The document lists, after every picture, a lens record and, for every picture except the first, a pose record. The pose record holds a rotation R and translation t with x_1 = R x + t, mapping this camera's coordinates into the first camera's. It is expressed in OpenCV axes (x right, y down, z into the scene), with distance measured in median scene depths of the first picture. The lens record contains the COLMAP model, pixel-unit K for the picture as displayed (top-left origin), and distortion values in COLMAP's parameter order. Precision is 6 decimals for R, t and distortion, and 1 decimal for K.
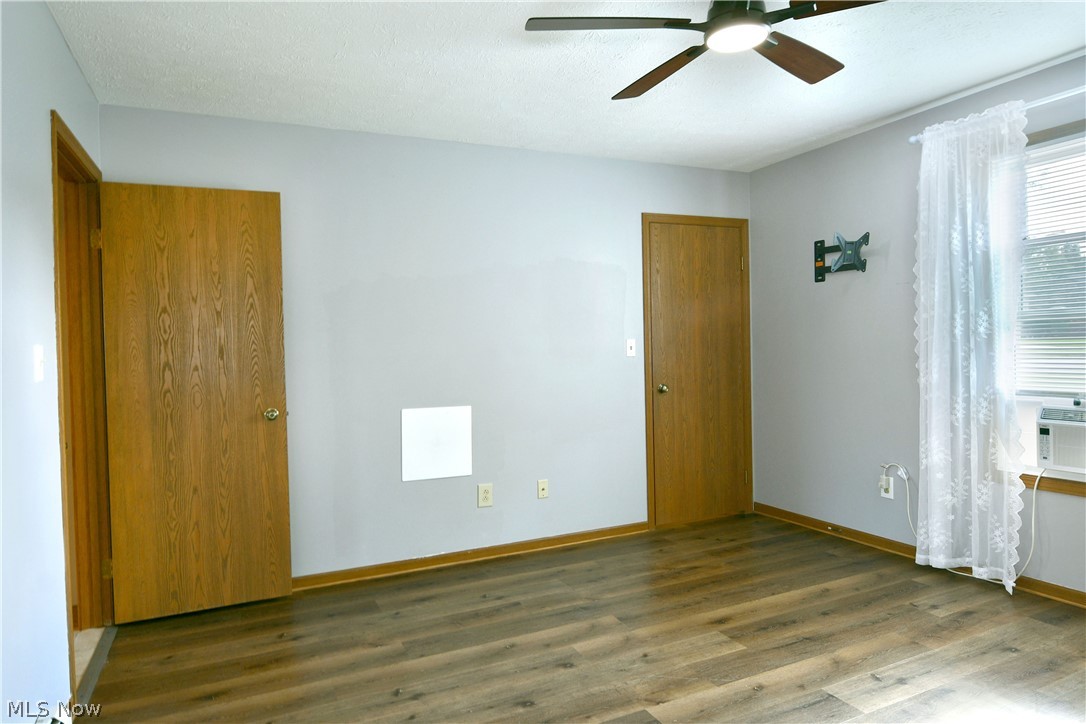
lens RADIAL K [[641.7, 0, 526.5], [0, 641.7, 354.7], [0, 0, 1]] dist [-0.018779, -0.000673]
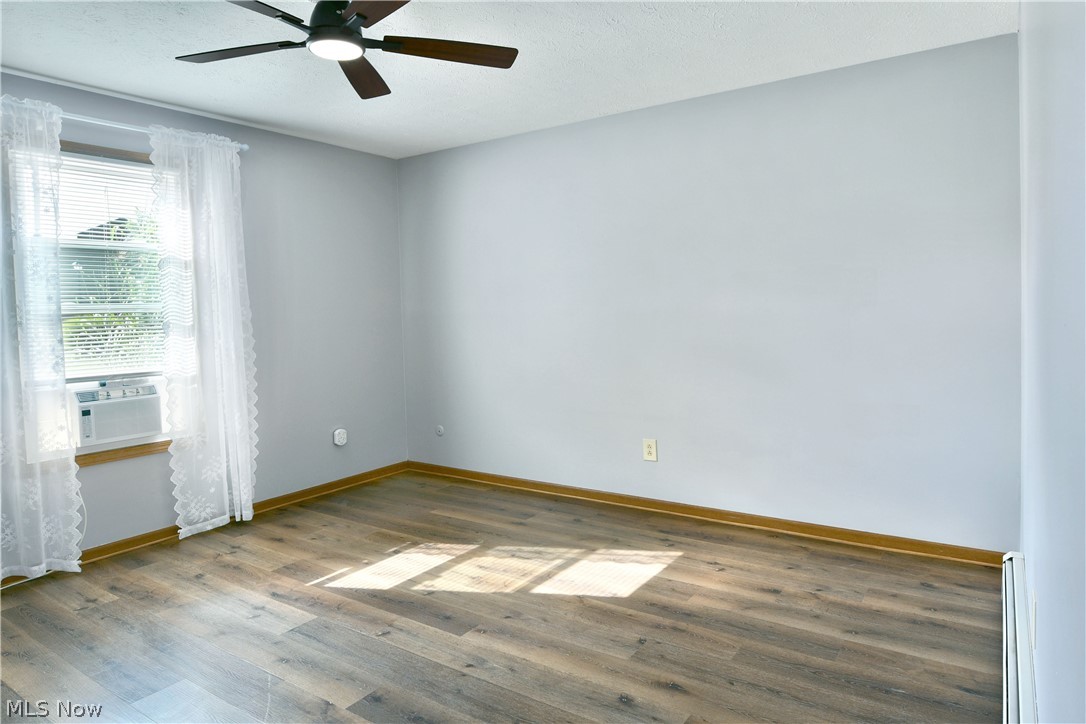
lens RADIAL K [[681.1, 0, 537.1], [0, 681.1, 336.3], [0, 0, 1]] dist [-0.015519, -0.002976]
pose [[-0.514339, 0.009594, 0.857533, -0.548861], [0.051038, 0.998508, 0.019440, 0.003464], [-0.856067, 0.053765, -0.514061, 0.831510]]
